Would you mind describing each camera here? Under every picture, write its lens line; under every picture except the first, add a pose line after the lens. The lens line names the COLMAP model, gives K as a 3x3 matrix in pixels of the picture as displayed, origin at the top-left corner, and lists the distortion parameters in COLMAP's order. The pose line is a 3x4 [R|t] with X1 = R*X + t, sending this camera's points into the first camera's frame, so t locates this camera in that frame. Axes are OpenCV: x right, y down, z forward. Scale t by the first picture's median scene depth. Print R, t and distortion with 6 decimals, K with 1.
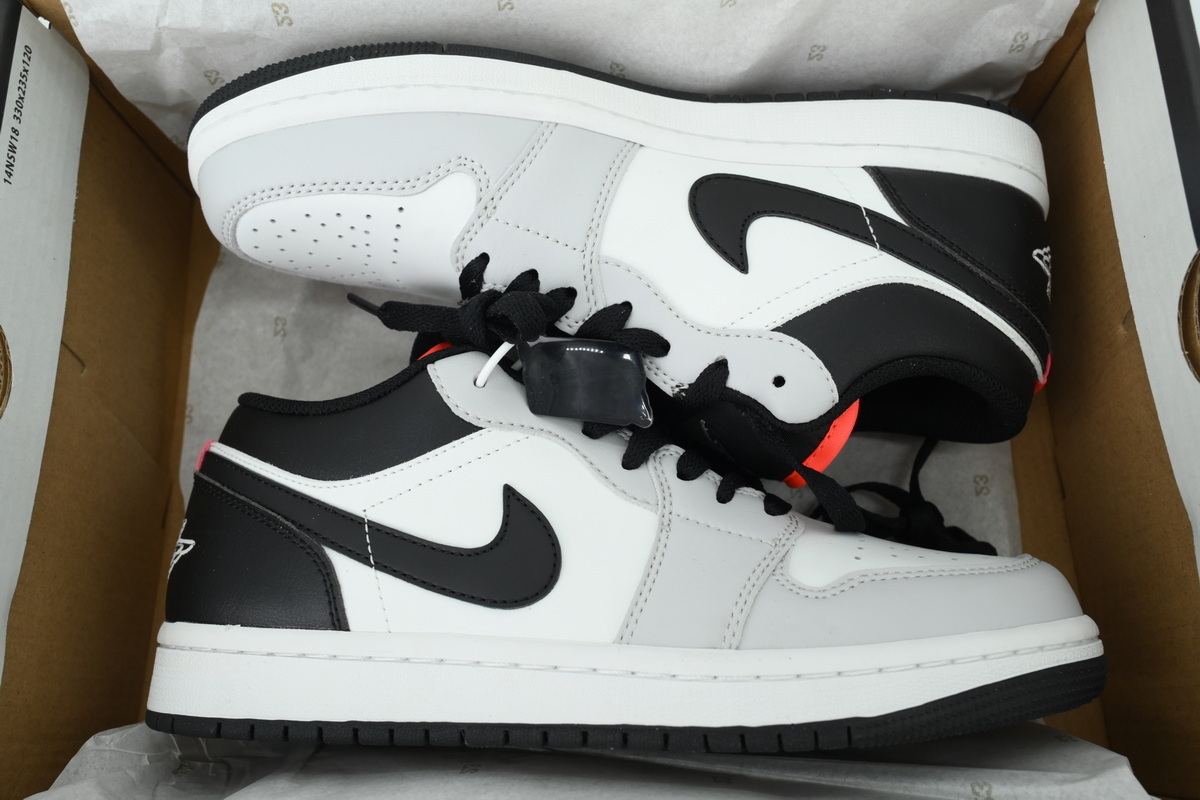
lens RADIAL K [[957.3, 0, 600.0], [0, 957.3, 400.0], [0, 0, 1]] dist [-0.028827, -0.004768]
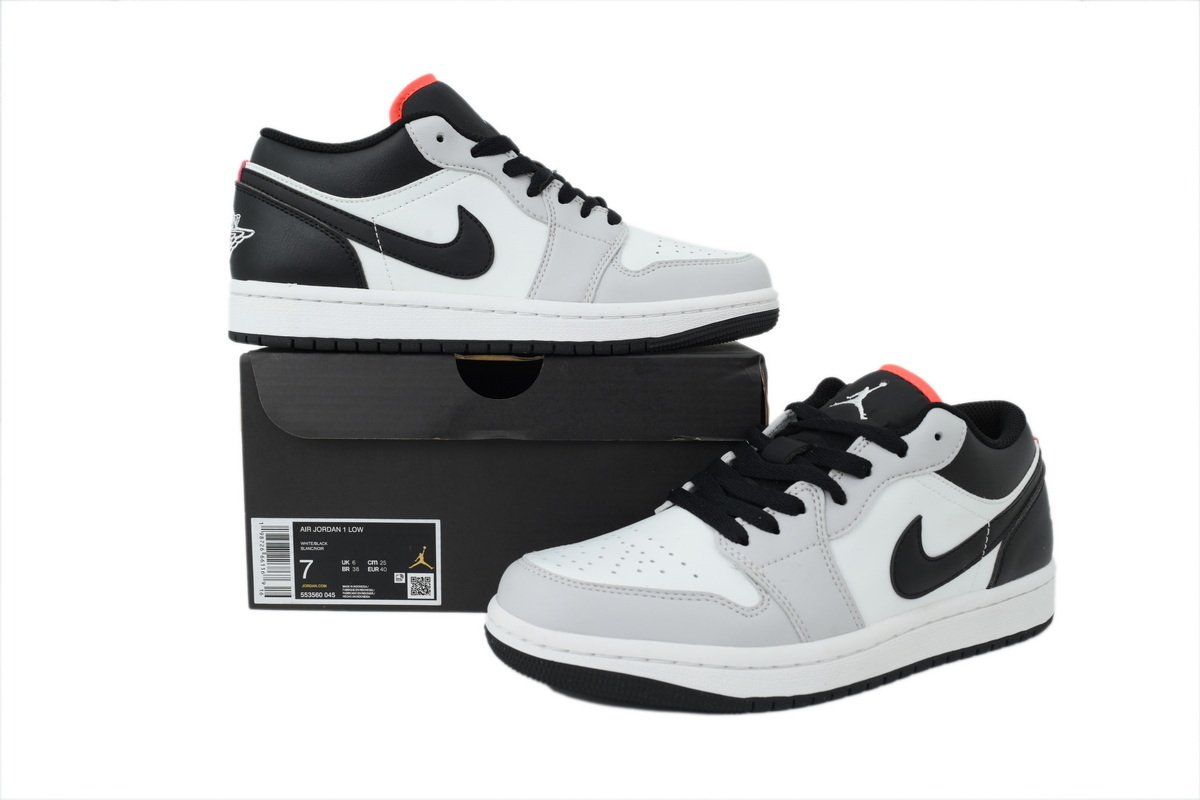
lens RADIAL K [[957.3, 0, 600.0], [0, 957.3, 400.0], [0, 0, 1]] dist [-0.028827, -0.004768]
pose [[0.978525, -0.010435, 0.205864, -0.210727], [-0.068988, 0.924543, 0.374782, -0.247298], [-0.194241, -0.380935, 0.903968, -0.717043]]
